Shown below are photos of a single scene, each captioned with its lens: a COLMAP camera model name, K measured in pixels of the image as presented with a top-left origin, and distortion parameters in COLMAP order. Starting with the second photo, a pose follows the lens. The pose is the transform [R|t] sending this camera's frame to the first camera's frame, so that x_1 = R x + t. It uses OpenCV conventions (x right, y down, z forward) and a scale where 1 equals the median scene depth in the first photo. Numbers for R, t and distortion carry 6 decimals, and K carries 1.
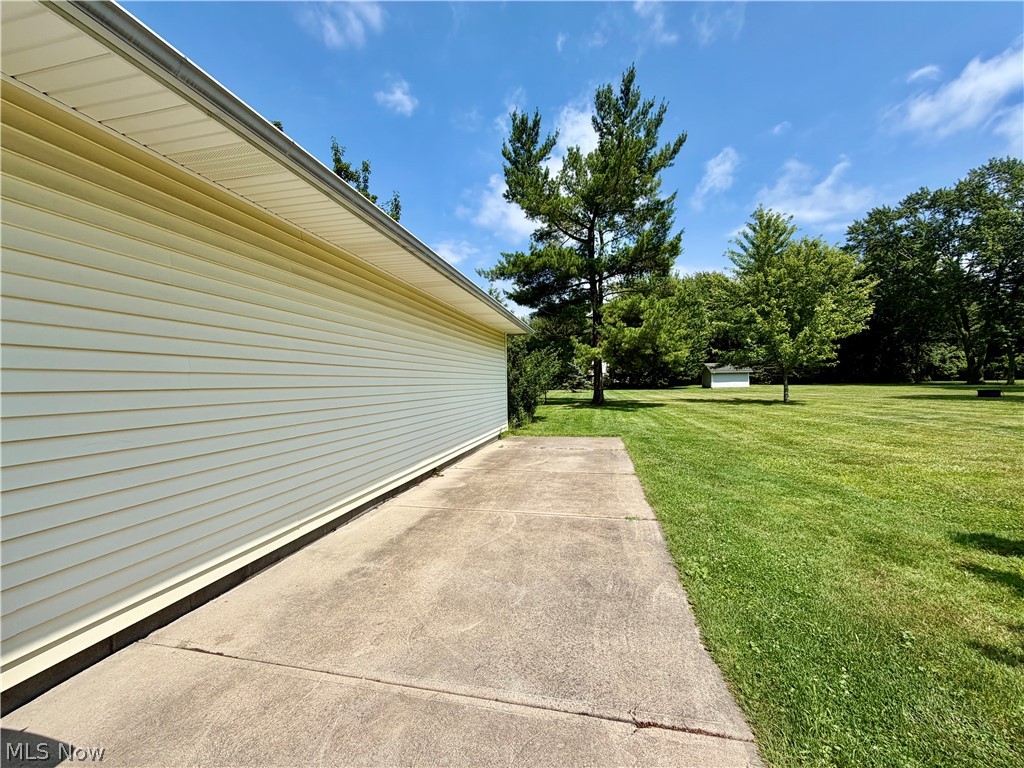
lens RADIAL K [[405.9, 0, 512.0], [0, 405.9, 384.0], [0, 0, 1]] dist [-0.000465, -0.000077]
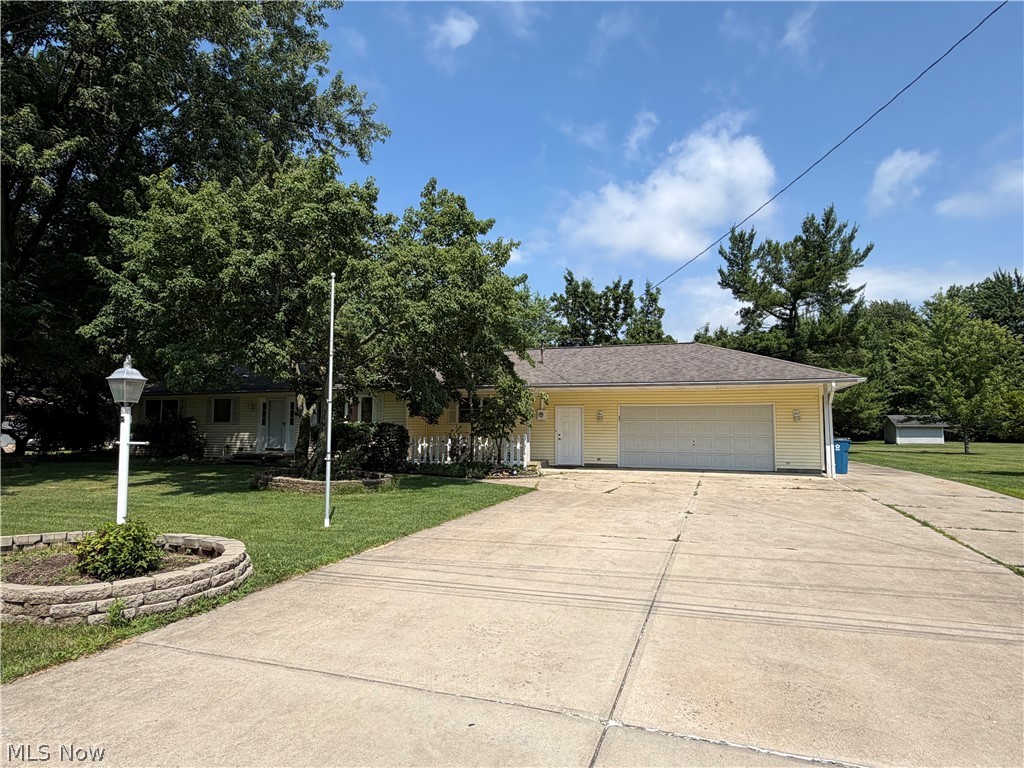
lens RADIAL K [[596.6, 0, 512.0], [0, 596.6, 384.0], [0, 0, 1]] dist [0.014833, 0.000687]
pose [[0.994047, 0.013900, -0.108064, -0.494447], [-0.022975, 0.996269, -0.083186, 0.019839], [0.106505, 0.085174, 0.990657, -0.966643]]
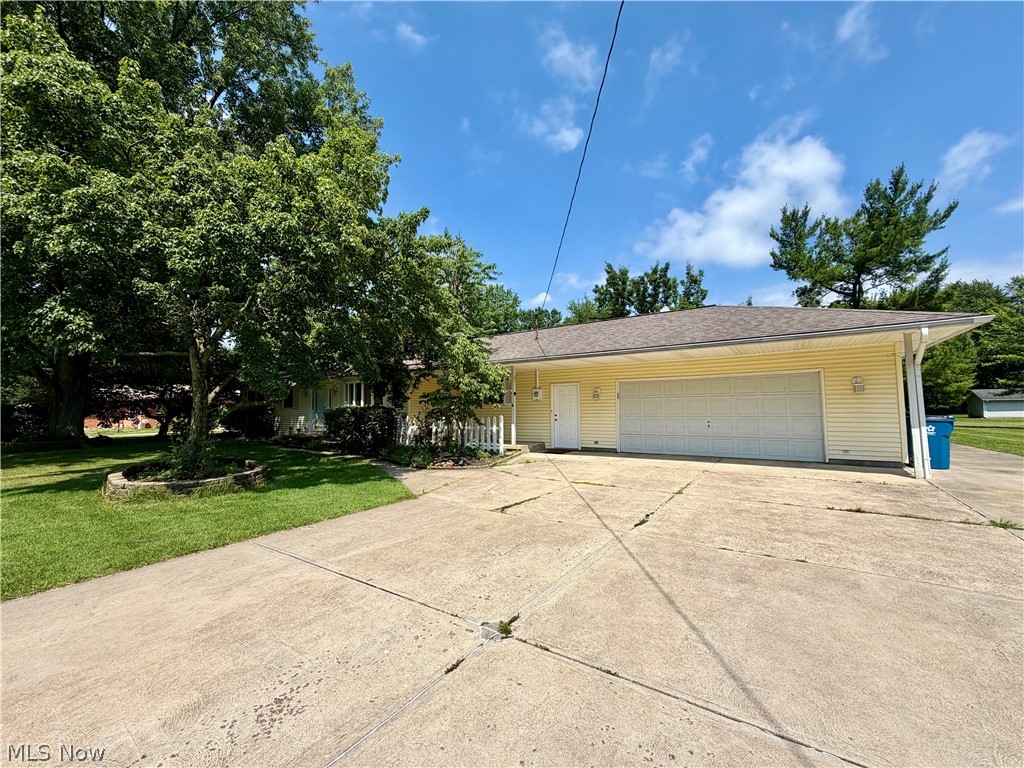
lens RADIAL K [[405.9, 0, 512.0], [0, 405.9, 384.0], [0, 0, 1]] dist [-0.000465, -0.000077]
pose [[0.927362, -0.017017, -0.373778, -0.340236], [-0.008907, 0.997678, -0.067519, 0.013803], [0.374059, 0.065944, 0.925057, -0.545750]]
